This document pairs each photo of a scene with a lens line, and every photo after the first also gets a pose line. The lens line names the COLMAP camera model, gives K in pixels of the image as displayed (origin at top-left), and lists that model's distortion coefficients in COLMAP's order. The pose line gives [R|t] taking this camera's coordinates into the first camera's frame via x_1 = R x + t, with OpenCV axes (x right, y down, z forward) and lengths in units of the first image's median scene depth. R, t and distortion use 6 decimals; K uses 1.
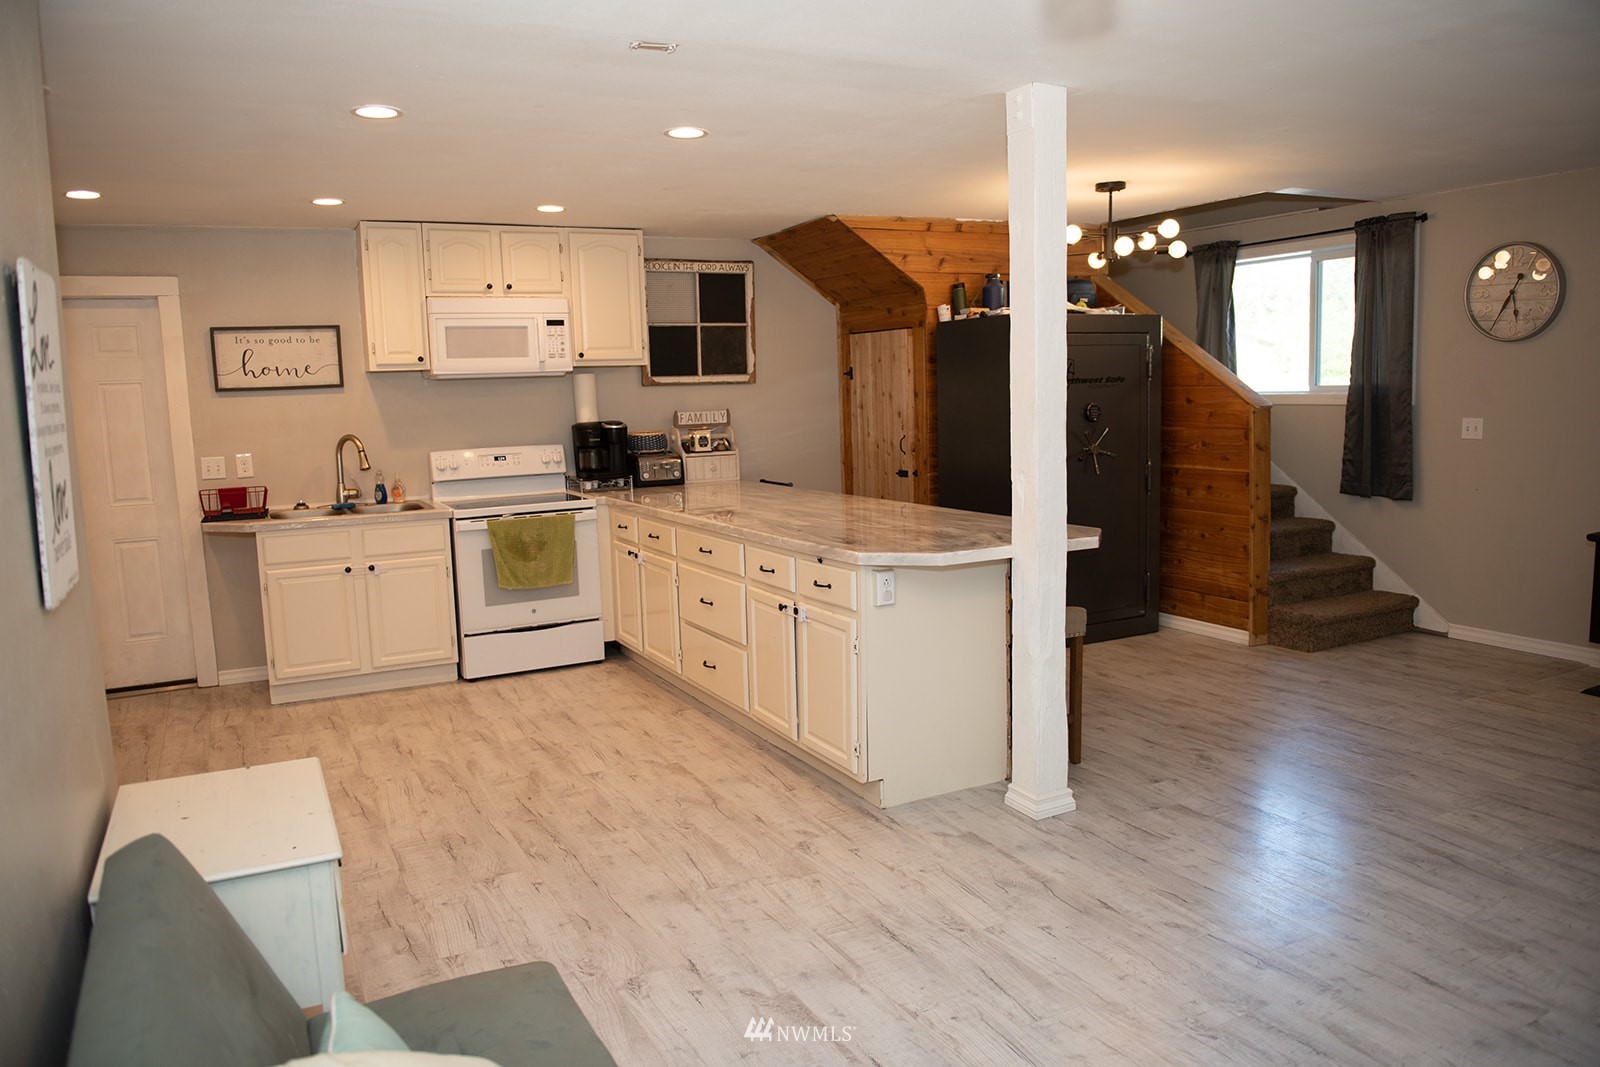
lens RADIAL K [[1124.1, 0, 800.0], [0, 1124.1, 533.5], [0, 0, 1]] dist [-0.050749, -0.000177]
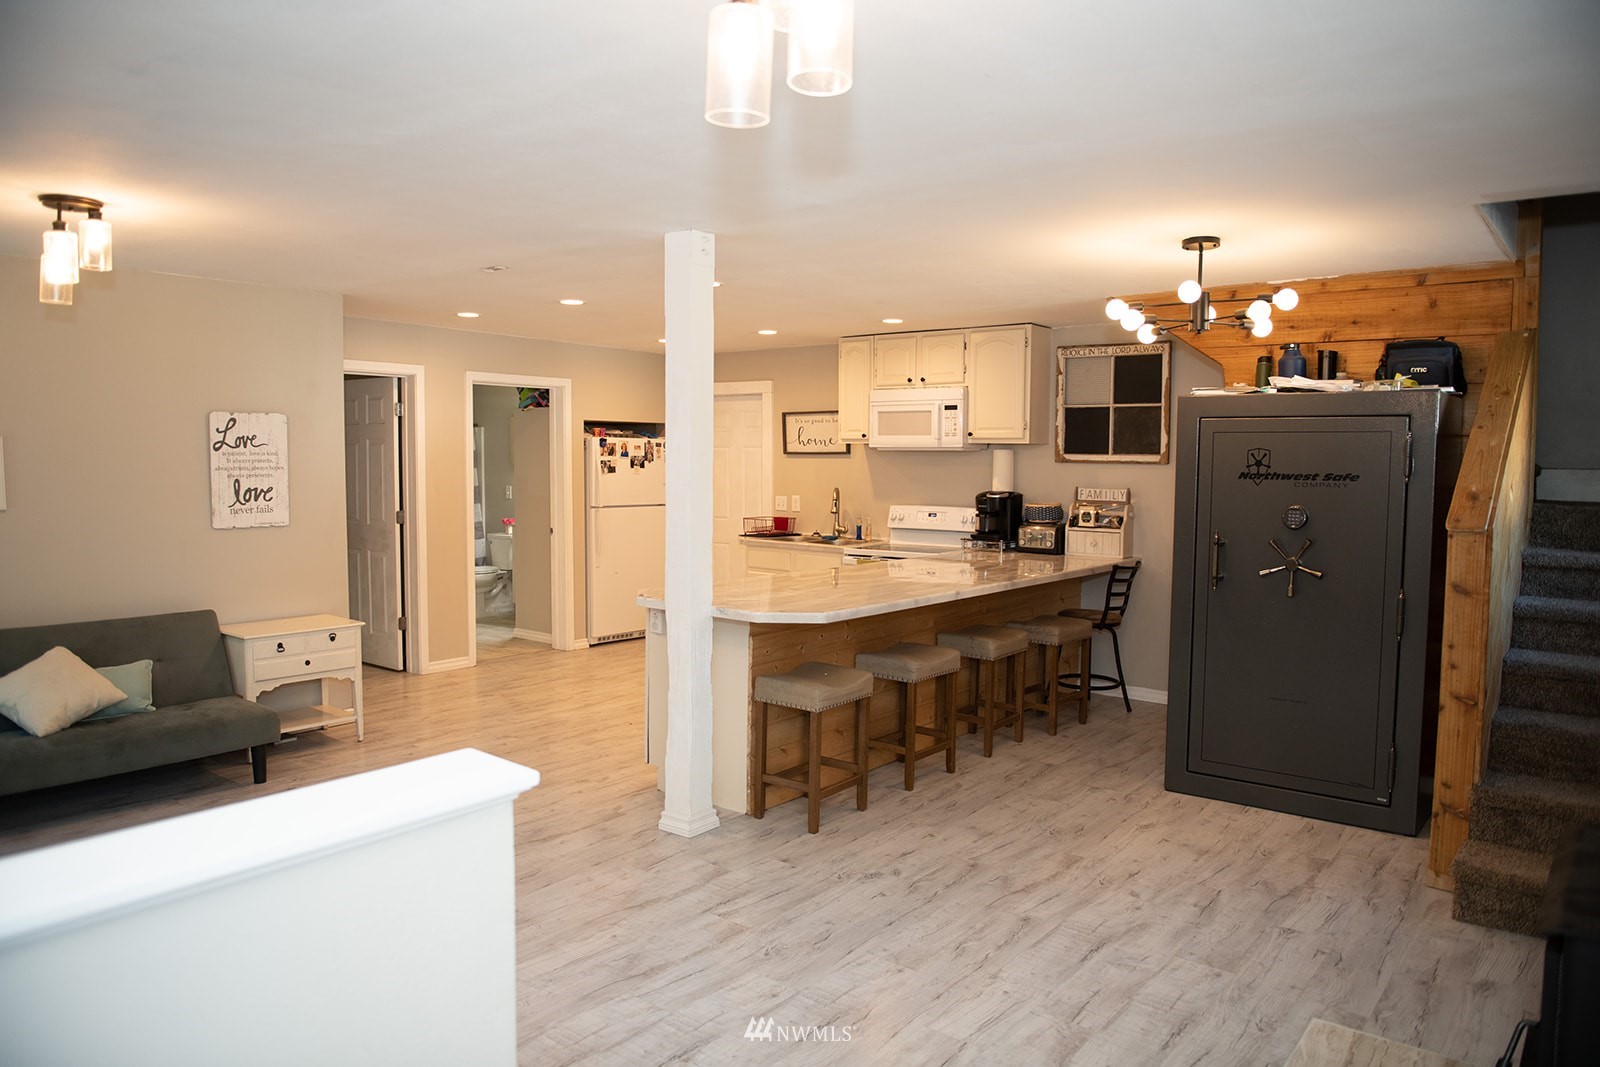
lens RADIAL K [[1090.2, 0, 800.0], [0, 1090.2, 533.5], [0, 0, 1]] dist [-0.050061, -0.002015]
pose [[0.407821, 0.096791, -0.907917, 0.791828], [-0.138919, 0.989367, 0.043073, -0.080067], [0.902432, 0.108561, 0.416931, 0.369546]]
